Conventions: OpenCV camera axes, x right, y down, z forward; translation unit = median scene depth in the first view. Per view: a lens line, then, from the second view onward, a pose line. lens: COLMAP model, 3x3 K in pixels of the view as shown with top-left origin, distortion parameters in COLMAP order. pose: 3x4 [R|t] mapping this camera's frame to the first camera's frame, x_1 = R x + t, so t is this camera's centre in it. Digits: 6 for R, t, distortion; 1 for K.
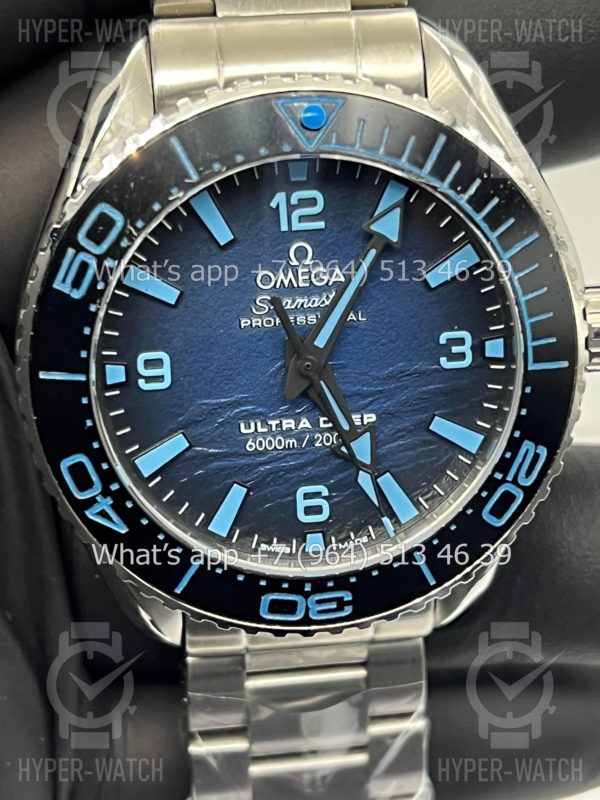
lens RADIAL K [[1912.5, 0, 302.2], [0, 1912.5, 399.4], [0, 0, 1]] dist [0.193730, 0.000000]
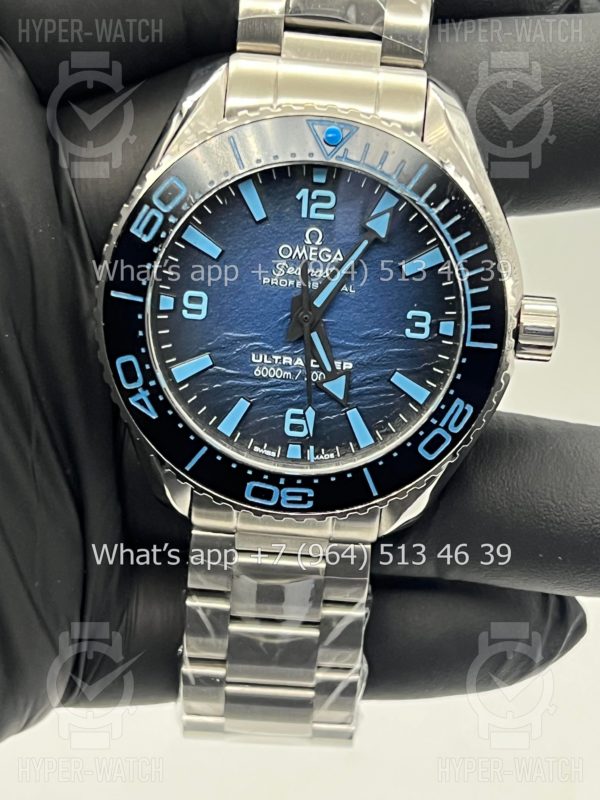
lens RADIAL K [[1912.5, 0, 299.5], [0, 1912.5, 407.2], [0, 0, 1]] dist [0.193730, 0.000000]
pose [[0.984666, 0.153519, -0.082854, 0.120167], [-0.156391, 0.987260, -0.029324, 0.085073], [0.077297, 0.041832, 0.996130, -0.350552]]
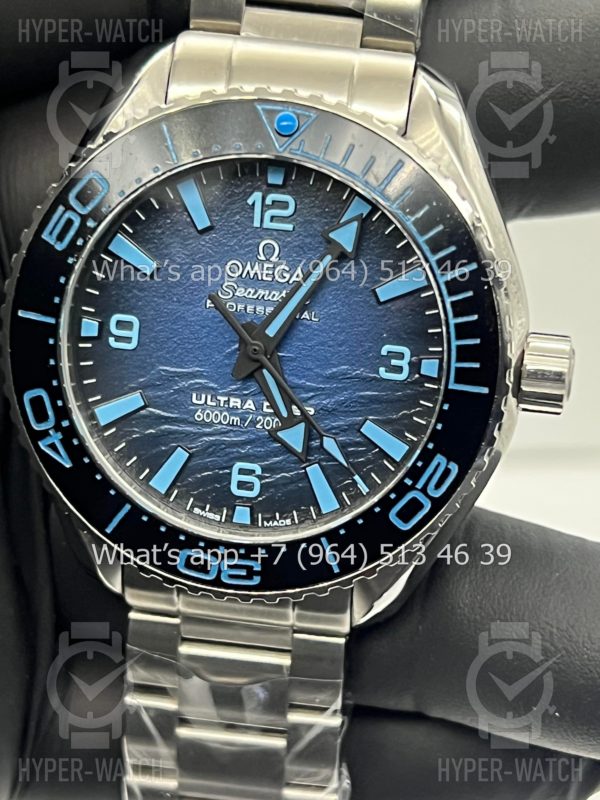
lens RADIAL K [[1912.5, 0, 304.5], [0, 1912.5, 416.6], [0, 0, 1]] dist [0.193730, 0.000000]
pose [[0.964239, 0.176151, -0.198024, 0.255468], [-0.193468, 0.978487, -0.071646, 0.093624], [0.181143, 0.107395, 0.977575, -0.073768]]
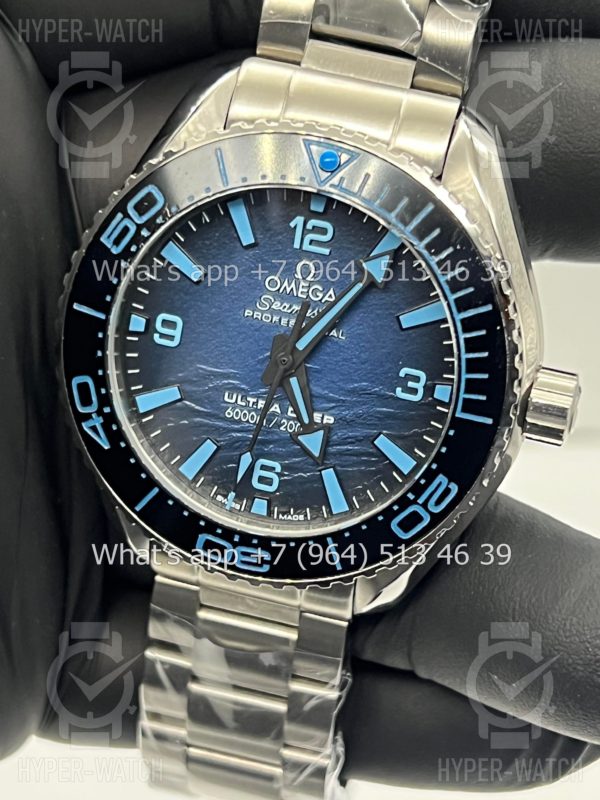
lens RADIAL K [[1912.5, 0, 299.1], [0, 1912.5, 405.3], [0, 0, 1]] dist [0.193730, 0.000000]
pose [[0.927034, 0.283692, -0.245207, 0.314299], [-0.290954, 0.956712, 0.006882, -0.001671], [0.236545, 0.064964, 0.969446, -0.165917]]
